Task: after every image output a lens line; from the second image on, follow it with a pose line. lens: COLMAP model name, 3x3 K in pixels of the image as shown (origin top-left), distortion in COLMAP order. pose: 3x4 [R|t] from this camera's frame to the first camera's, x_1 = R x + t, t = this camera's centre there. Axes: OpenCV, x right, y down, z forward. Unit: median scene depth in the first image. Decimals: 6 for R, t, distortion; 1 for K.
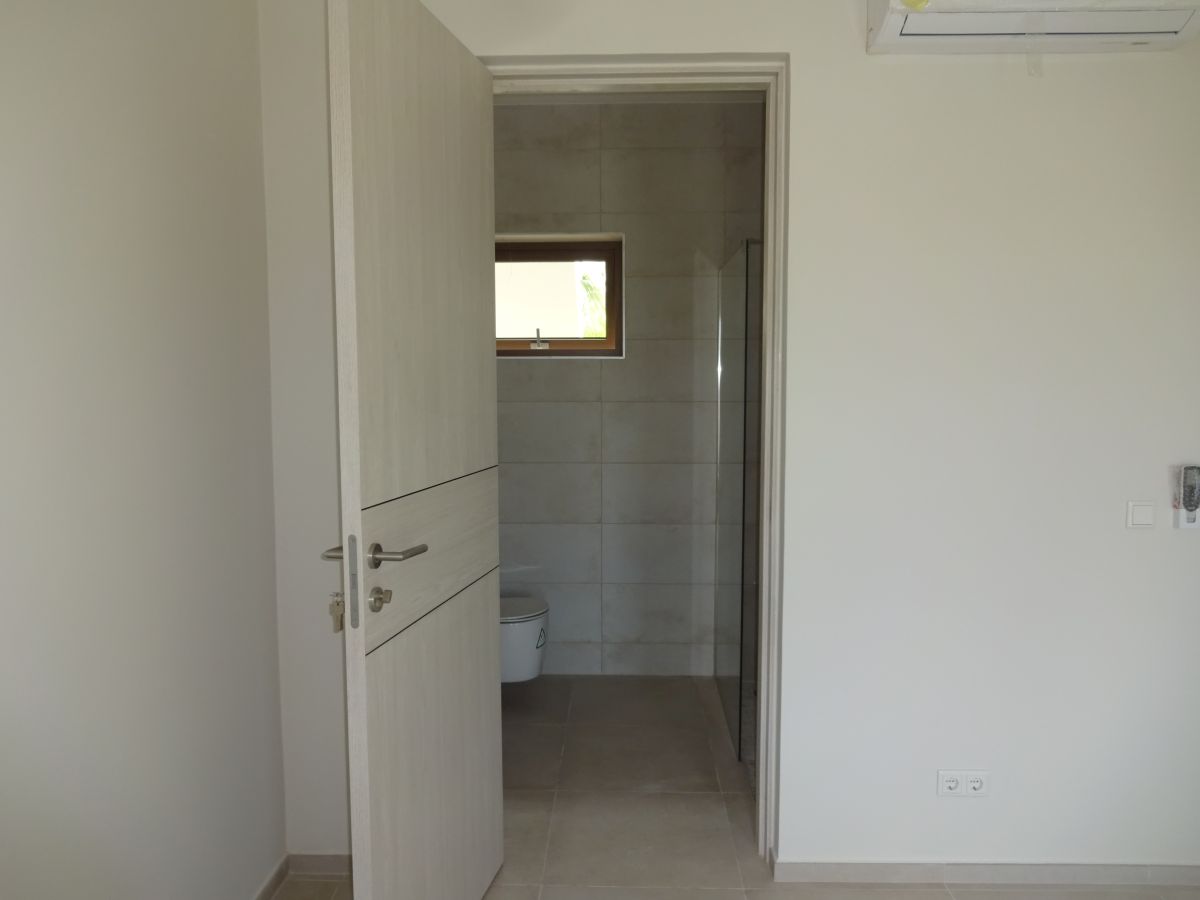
lens RADIAL K [[869.1, 0, 597.6], [0, 869.1, 448.2], [0, 0, 1]] dist [-0.007916, -0.001045]
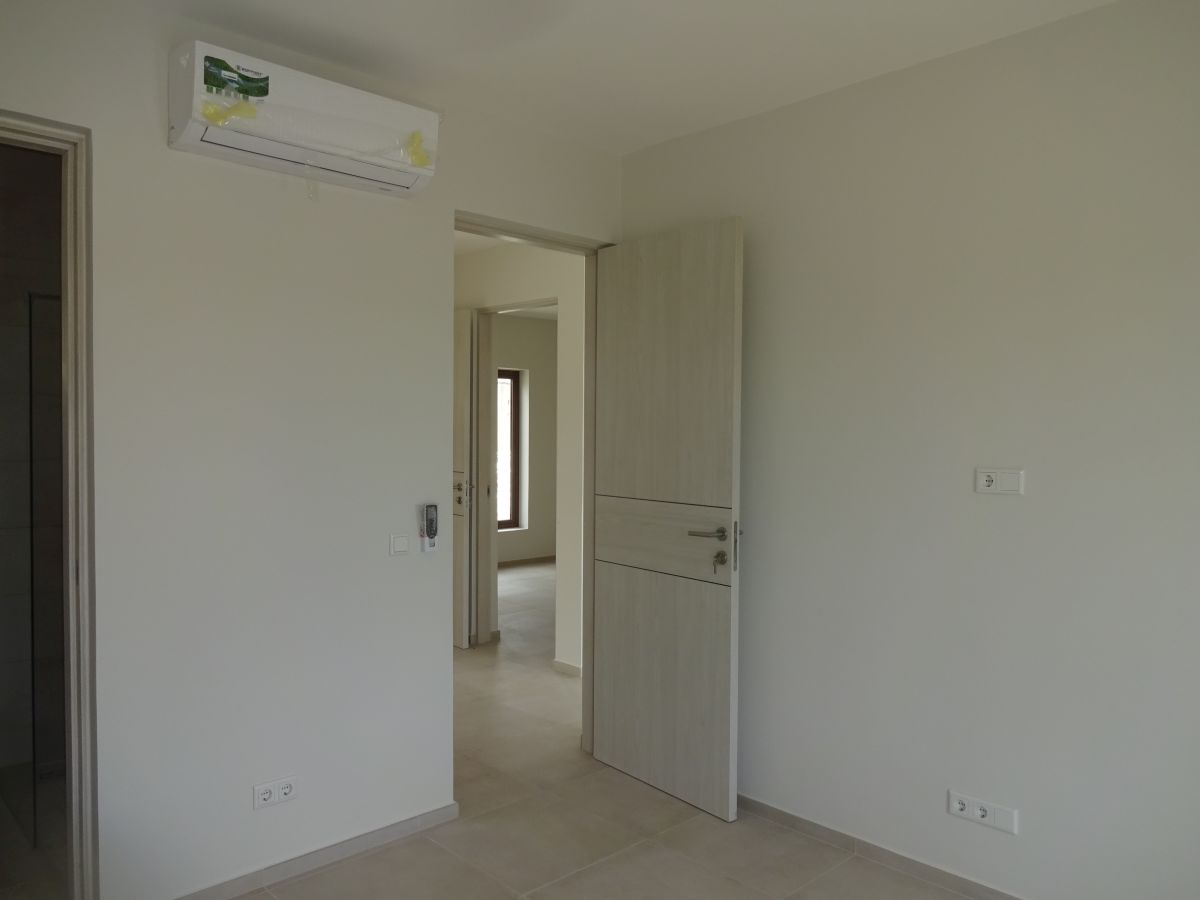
lens RADIAL K [[869.1, 0, 599.2], [0, 869.1, 448.0], [0, 0, 1]] dist [-0.007916, -0.001045]
pose [[0.699163, -0.007655, 0.714921, -0.094605], [0.053629, 0.997687, -0.041764, 0.004726], [-0.712948, 0.067541, 0.697957, -0.133498]]
